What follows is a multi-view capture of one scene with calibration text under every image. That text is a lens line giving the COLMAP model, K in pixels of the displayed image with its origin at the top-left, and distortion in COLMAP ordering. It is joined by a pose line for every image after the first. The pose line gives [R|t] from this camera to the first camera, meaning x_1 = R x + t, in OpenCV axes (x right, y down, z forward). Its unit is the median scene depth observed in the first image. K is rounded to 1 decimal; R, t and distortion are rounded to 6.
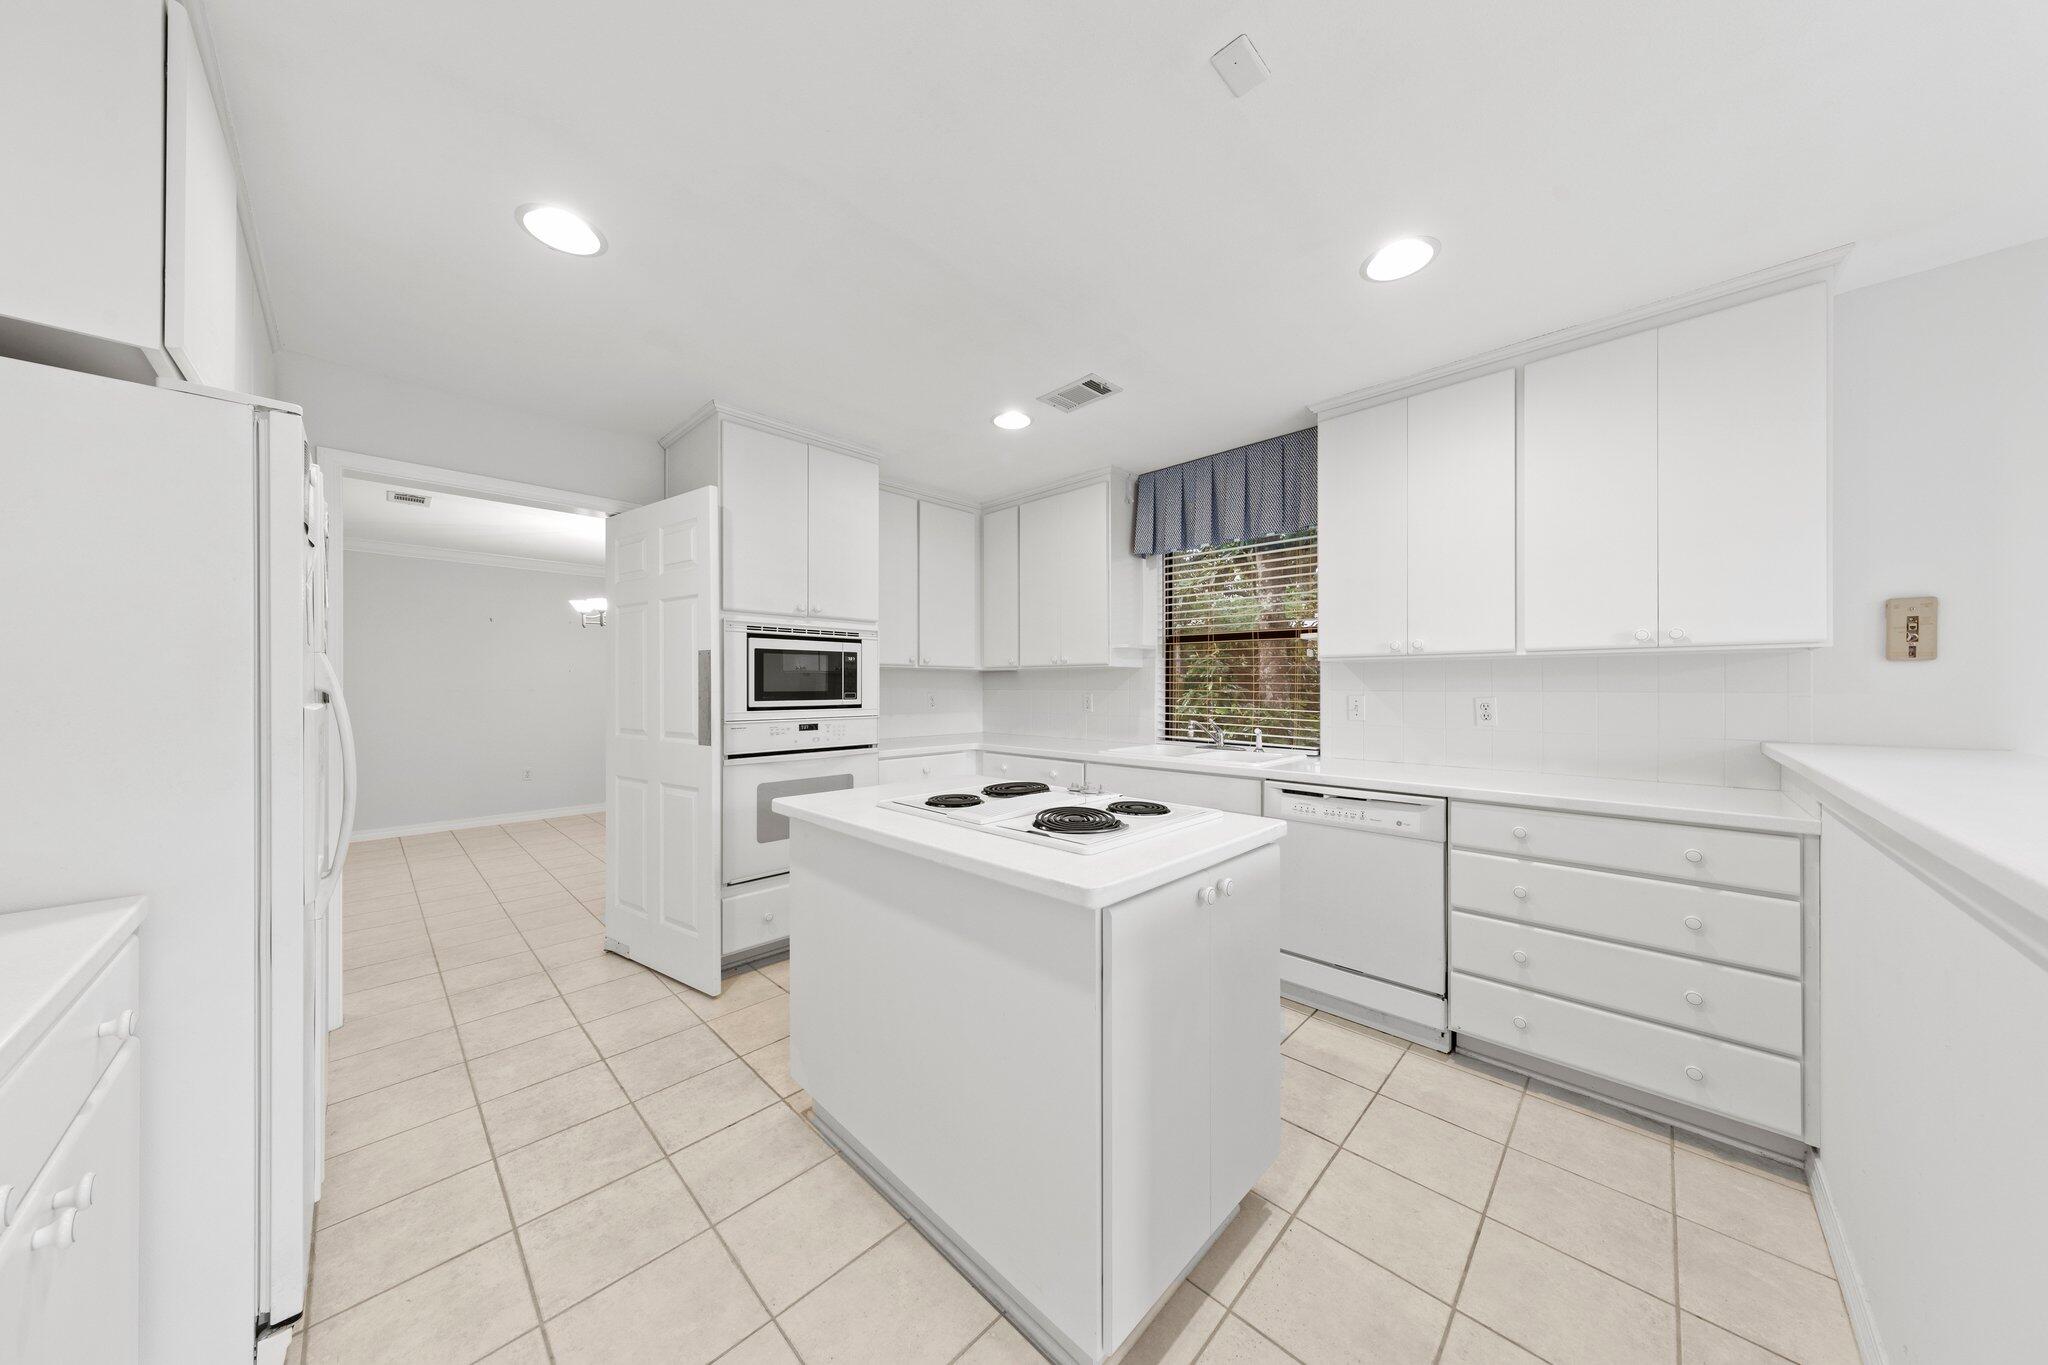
lens RADIAL K [[650.5, 0, 1023.8], [0, 650.5, 687.6], [0, 0, 1]] dist [0.004533, -0.000106]
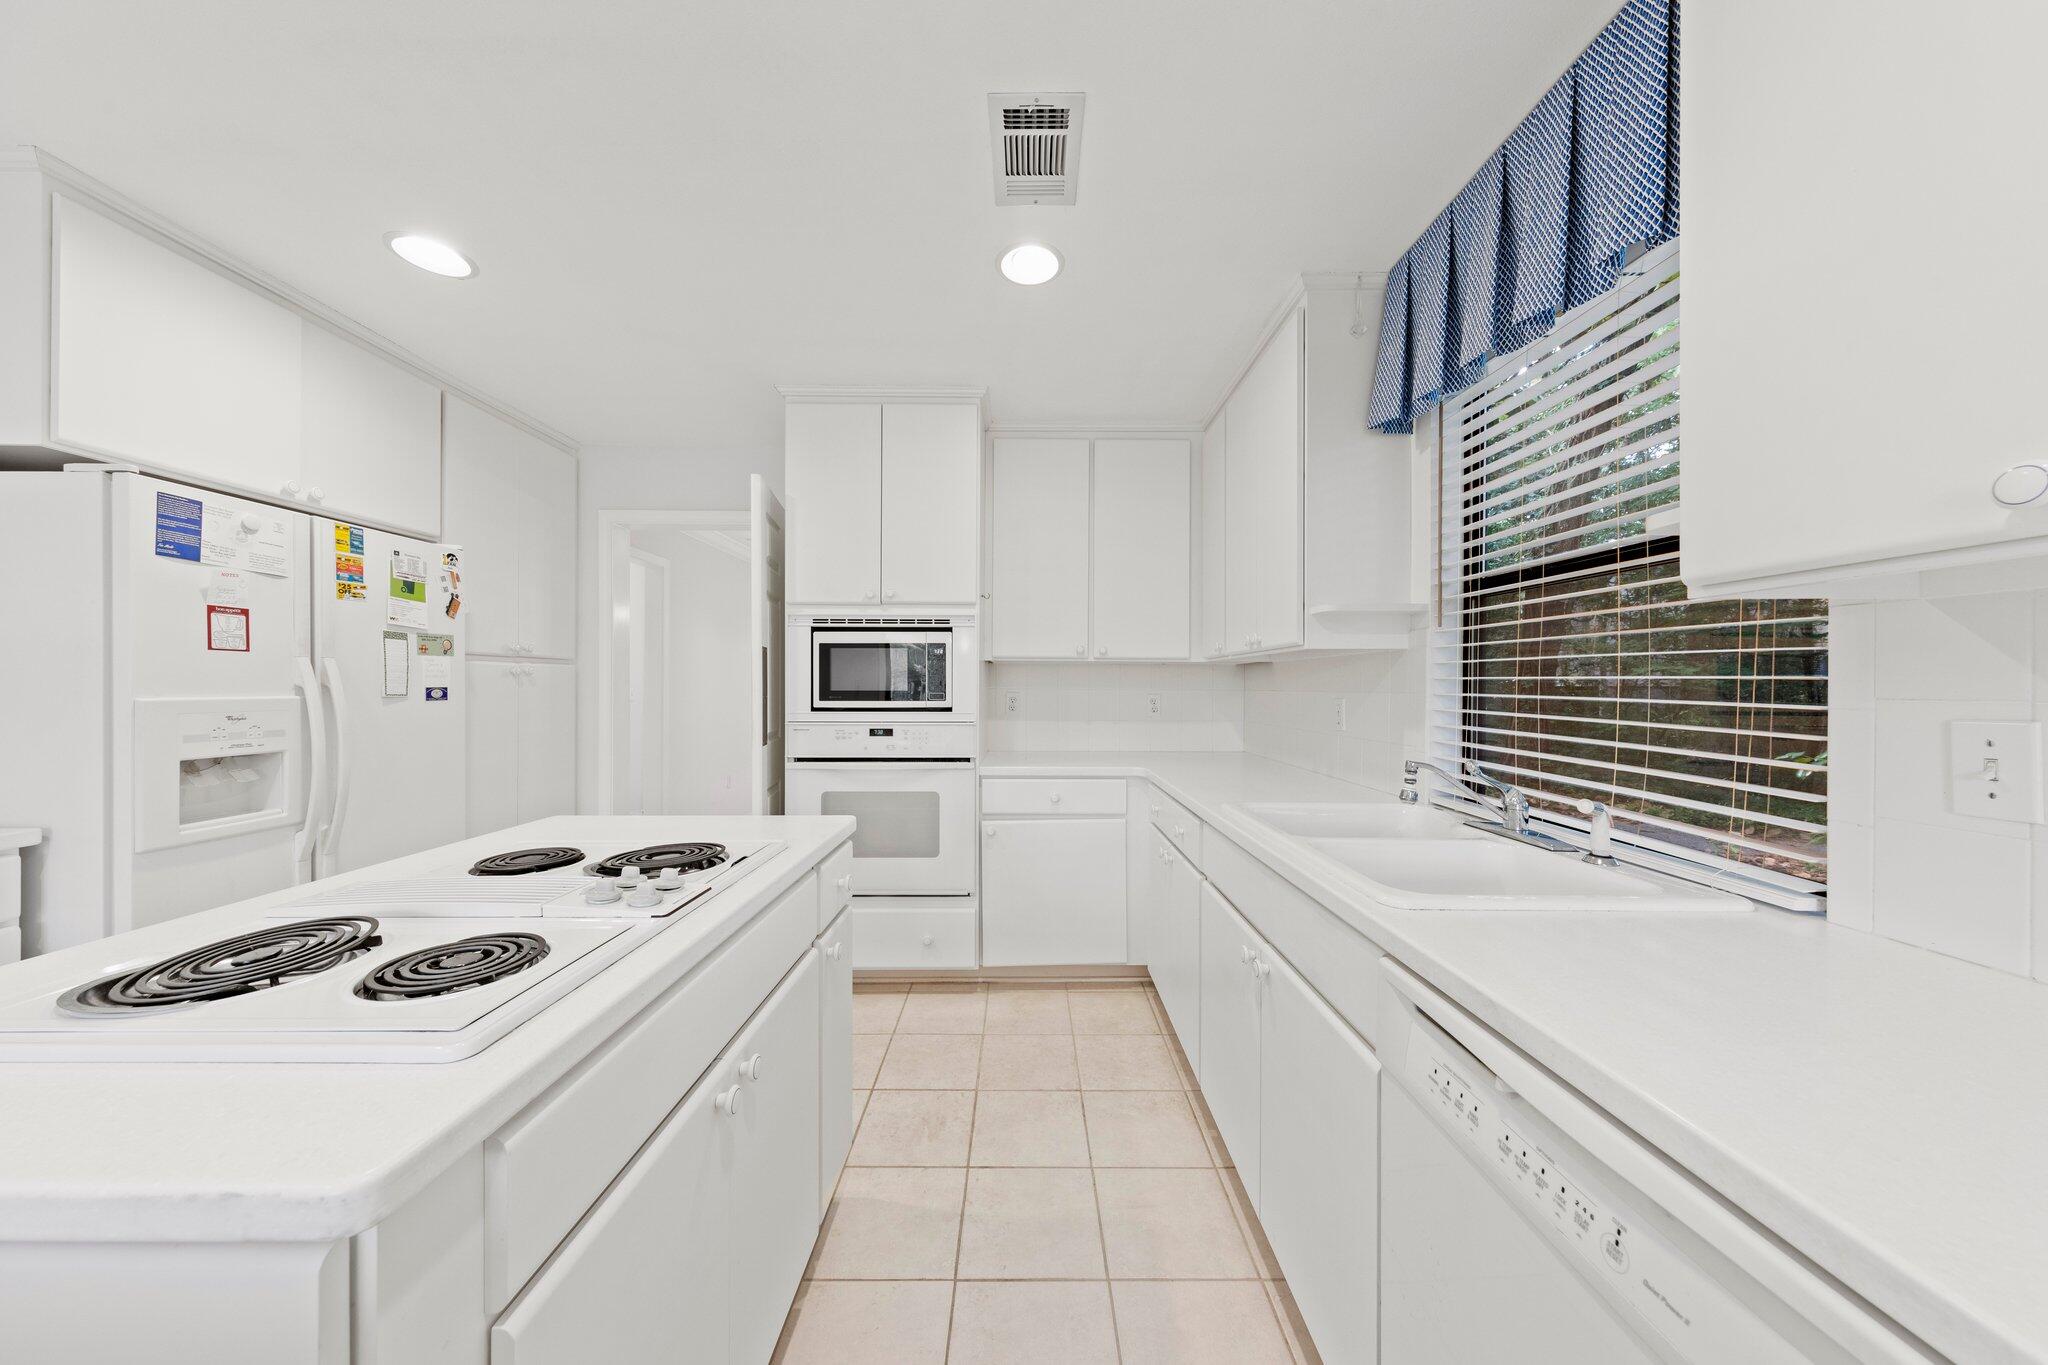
lens RADIAL K [[650.5, 0, 1023.8], [0, 650.5, 687.6], [0, 0, 1]] dist [0.004533, -0.000106]
pose [[0.700966, 0.003155, -0.713188, 0.419565], [-0.004217, 0.999991, 0.000280, 0.000689], [0.713182, 0.002811, 0.700973, 0.535796]]
